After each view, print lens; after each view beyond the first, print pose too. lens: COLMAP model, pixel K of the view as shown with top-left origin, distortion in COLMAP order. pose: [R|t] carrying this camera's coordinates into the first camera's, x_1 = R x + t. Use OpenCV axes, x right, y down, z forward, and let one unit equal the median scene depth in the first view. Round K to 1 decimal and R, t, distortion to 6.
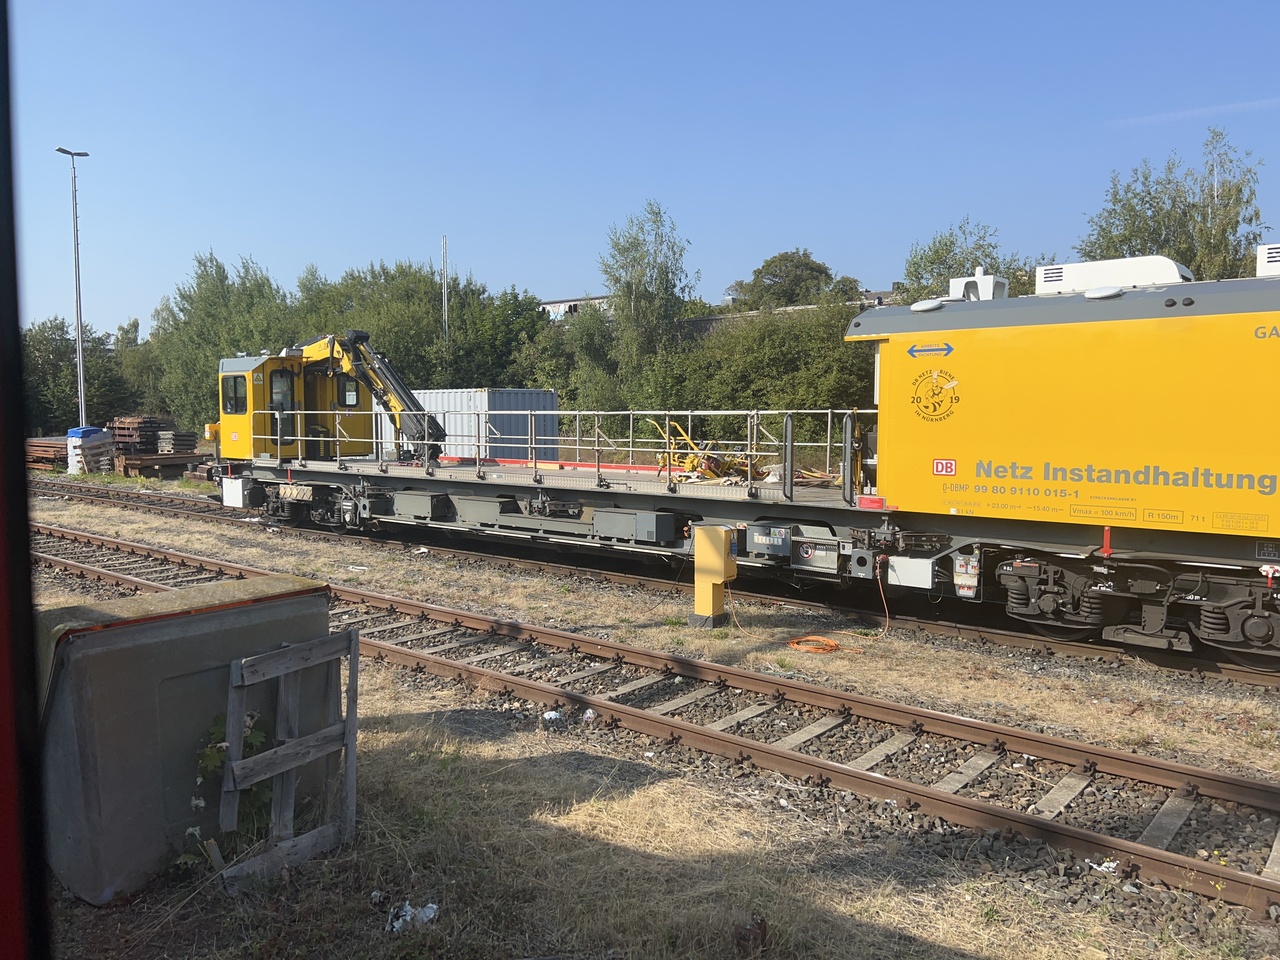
lens RADIAL K [[966.1, 0, 641.1], [0, 966.1, 475.6], [0, 0, 1]] dist [0.052709, -0.060626]
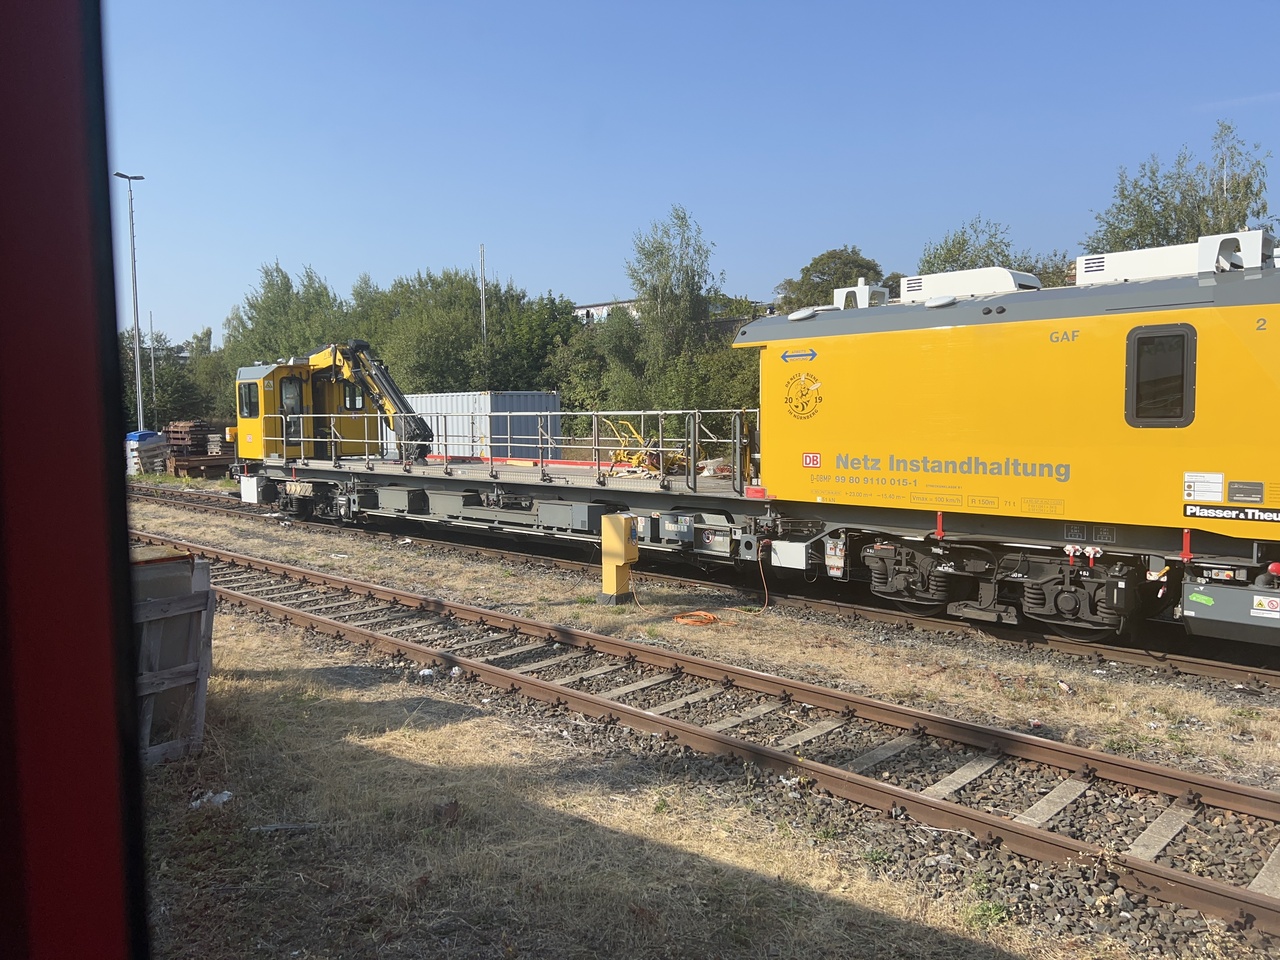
lens RADIAL K [[966.1, 0, 641.1], [0, 966.1, 475.6], [0, 0, 1]] dist [0.052709, -0.060626]
pose [[0.997460, -0.005802, -0.070993, 0.134229], [0.005841, 0.999983, 0.000346, 0.005231], [0.070990, -0.000760, 0.997477, -0.083169]]
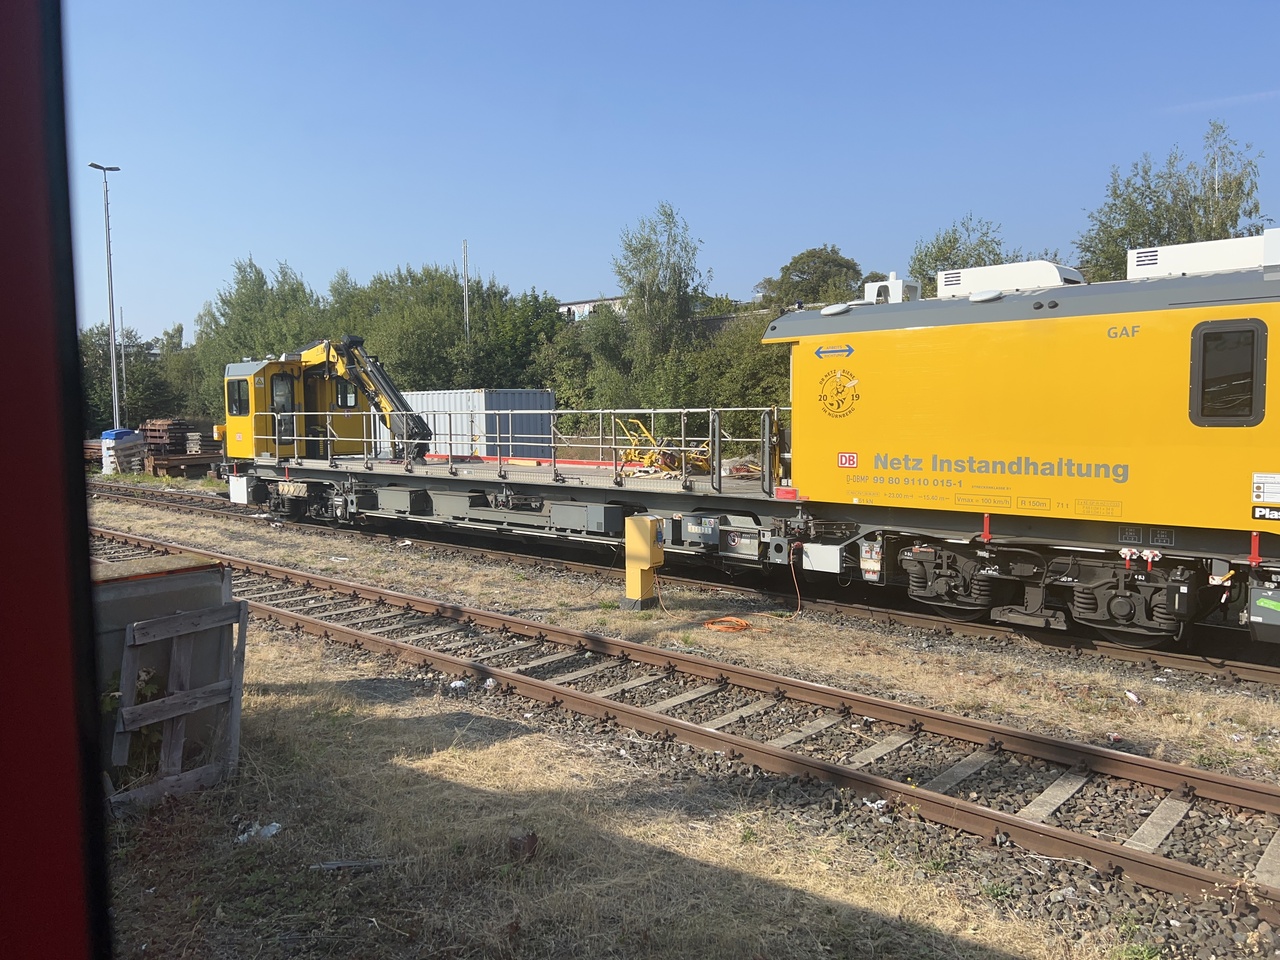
lens RADIAL K [[966.1, 0, 641.1], [0, 966.1, 475.6], [0, 0, 1]] dist [0.052709, -0.060626]
pose [[0.999028, -0.006185, -0.043651, 0.089429], [0.006276, 0.999978, 0.001943, 0.003547], [0.043638, -0.002215, 0.999045, -0.055775]]
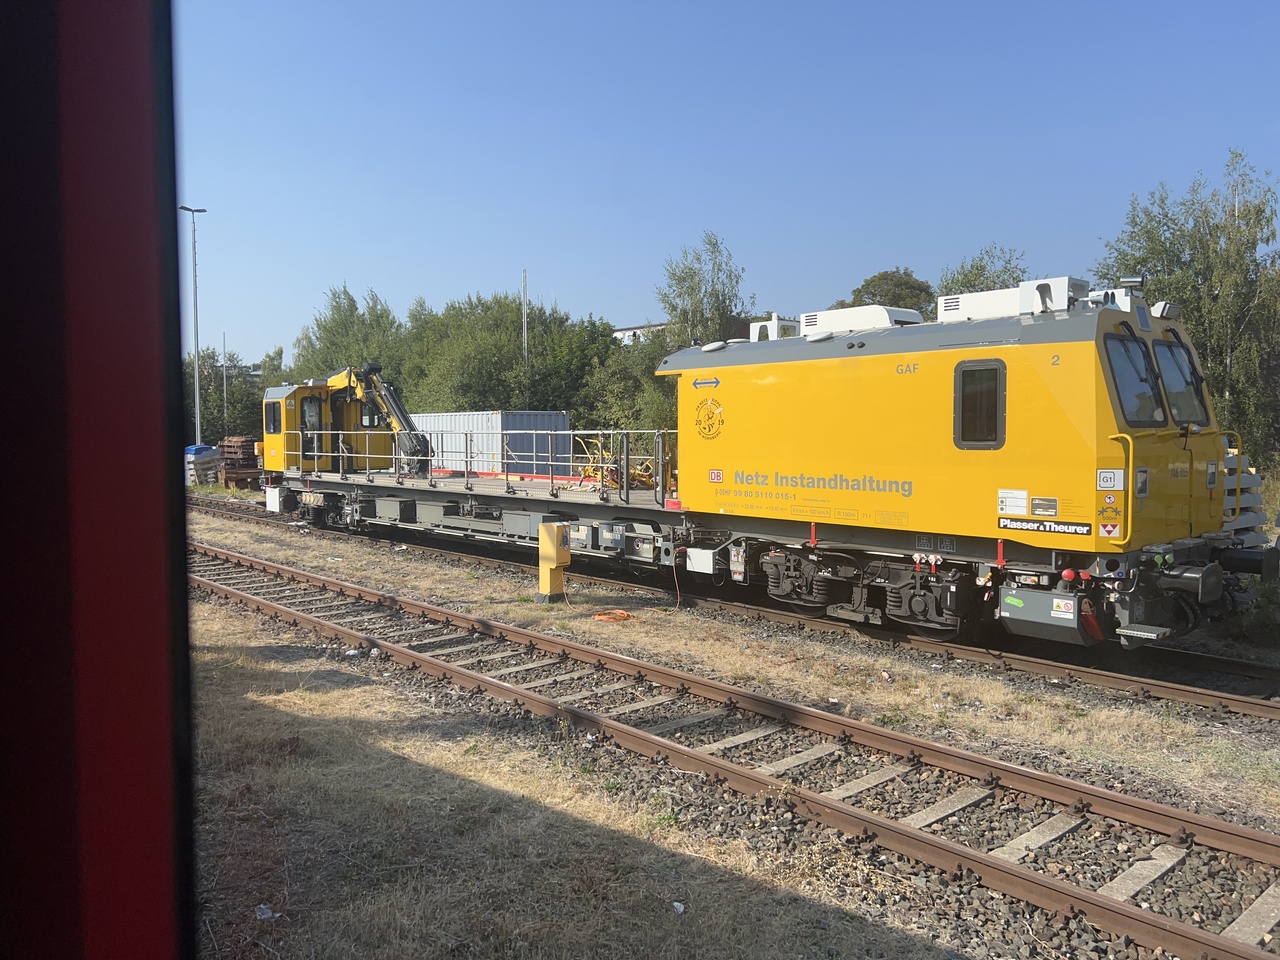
lens RADIAL K [[966.3, 0, 641.2], [0, 966.3, 472.4], [0, 0, 1]] dist [0.061994, -0.072581]
pose [[0.990082, 0.004311, -0.140423, 0.268950], [-0.007561, 0.999716, -0.022620, 0.010738], [0.140285, 0.023457, 0.989833, -0.166704]]
